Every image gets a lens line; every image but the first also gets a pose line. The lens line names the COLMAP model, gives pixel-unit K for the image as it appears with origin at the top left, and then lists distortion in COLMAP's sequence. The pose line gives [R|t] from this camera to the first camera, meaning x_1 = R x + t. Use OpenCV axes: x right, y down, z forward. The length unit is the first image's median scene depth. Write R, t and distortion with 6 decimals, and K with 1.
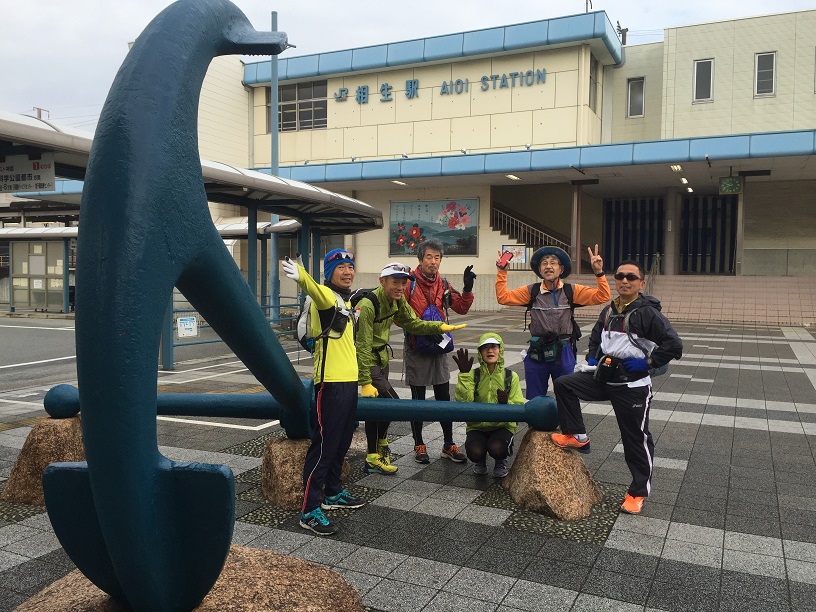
lens RADIAL K [[704.2, 0, 400.1], [0, 704.2, 302.3], [0, 0, 1]] dist [0.063785, -0.112556]
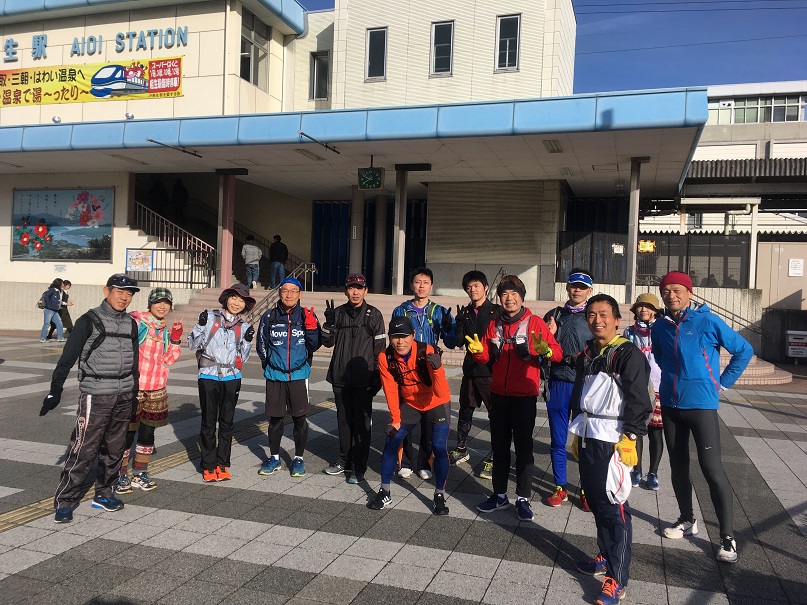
lens RADIAL K [[685.9, 0, 402.8], [0, 685.9, 306.3], [0, 0, 1]] dist [0.045903, -0.094444]
pose [[0.989078, 0.019203, 0.146136, 0.322207], [-0.017409, 0.999757, -0.013546, -0.011997], [-0.146361, 0.010854, 0.989172, 0.202378]]
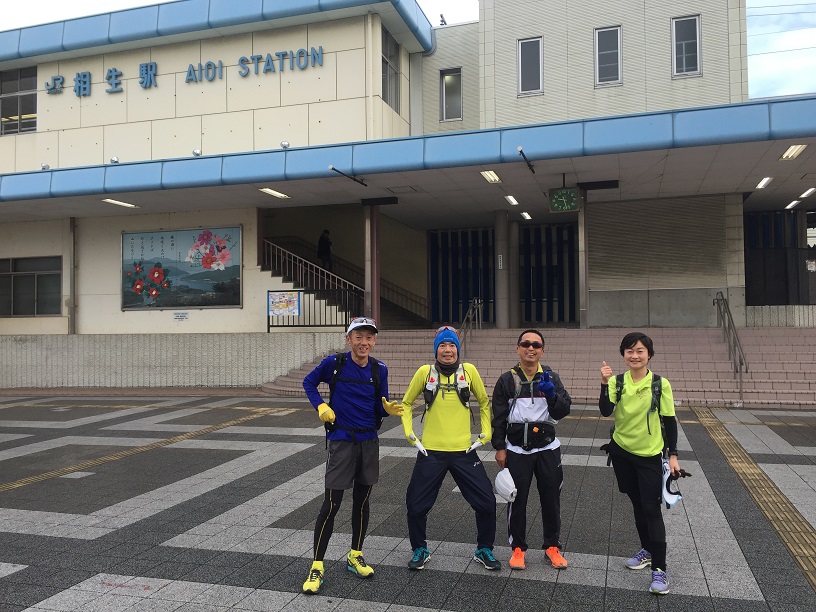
lens RADIAL K [[704.2, 0, 404.9], [0, 704.2, 304.8], [0, 0, 1]] dist [0.063785, -0.112556]
pose [[0.988163, -0.019942, 0.152105, 0.166053], [0.030077, 0.997456, -0.064625, -0.017401], [-0.150429, 0.068435, 0.986249, 0.282524]]
